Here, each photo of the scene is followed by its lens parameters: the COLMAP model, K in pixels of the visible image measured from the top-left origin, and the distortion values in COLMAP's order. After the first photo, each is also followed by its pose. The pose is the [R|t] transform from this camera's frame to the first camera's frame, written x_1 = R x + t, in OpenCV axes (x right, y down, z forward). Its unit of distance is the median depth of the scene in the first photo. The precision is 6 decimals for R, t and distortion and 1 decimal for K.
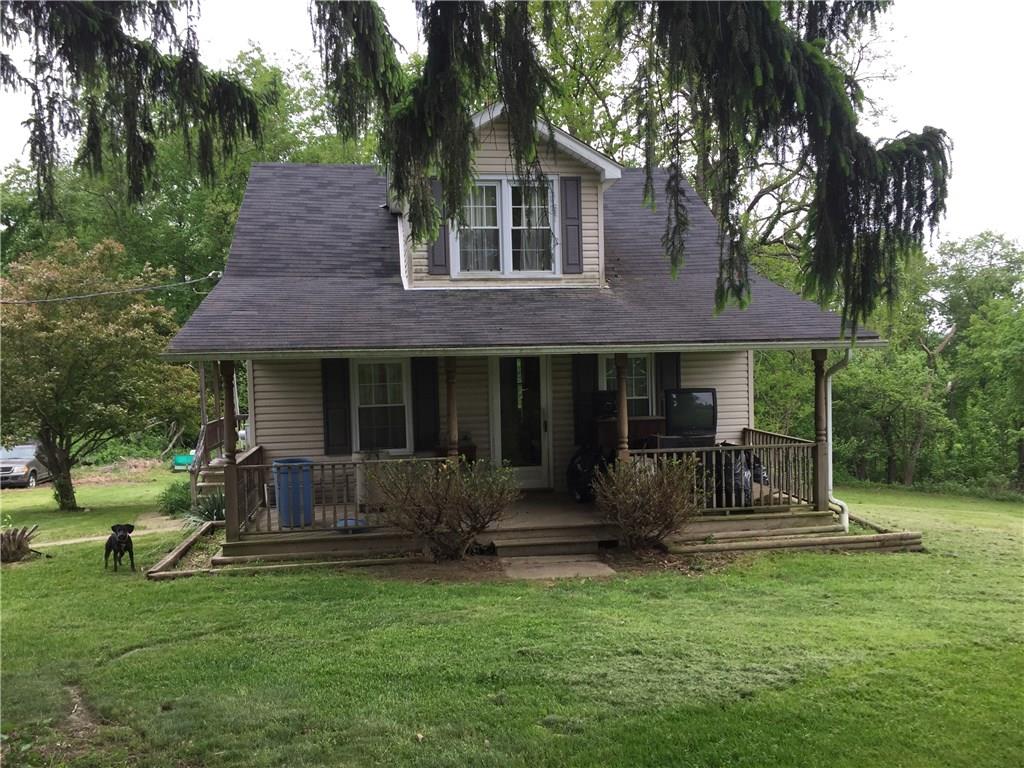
lens RADIAL K [[882.9, 0, 512.6], [0, 882.9, 390.4], [0, 0, 1]] dist [0.021804, -0.003687]
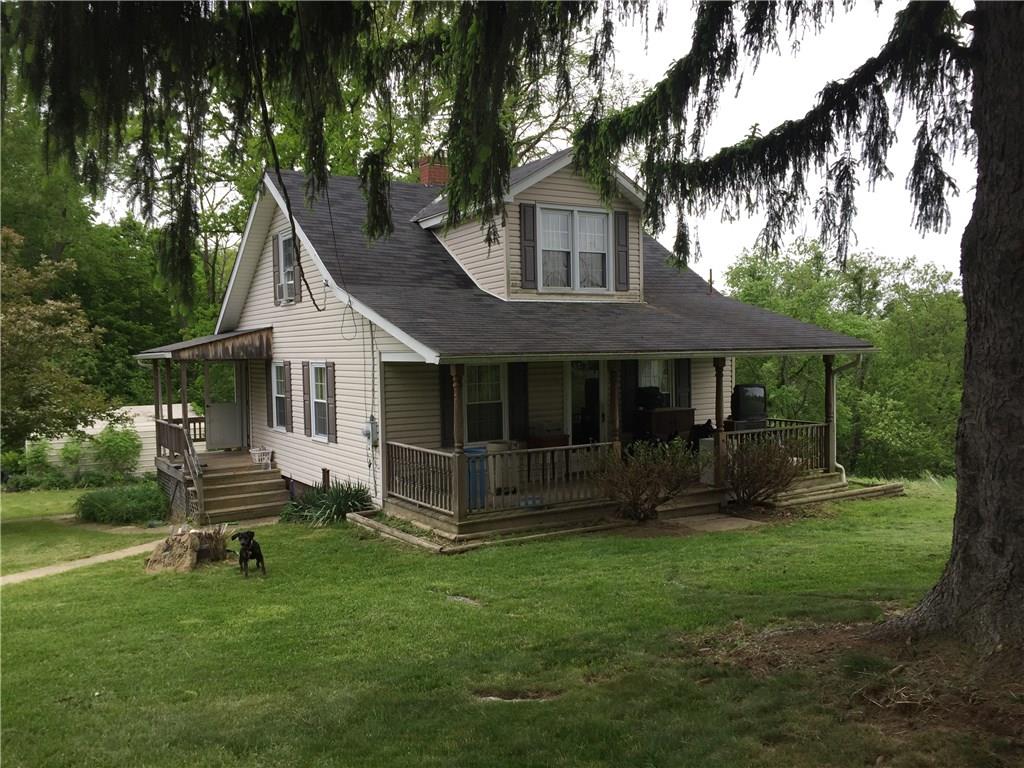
lens RADIAL K [[882.9, 0, 514.2], [0, 882.9, 387.1], [0, 0, 1]] dist [0.021804, -0.003687]
pose [[0.917815, -0.010704, 0.396865, -0.555816], [0.013022, 0.999910, -0.003147, 0.001581], [-0.396795, 0.008056, 0.917872, -0.053877]]
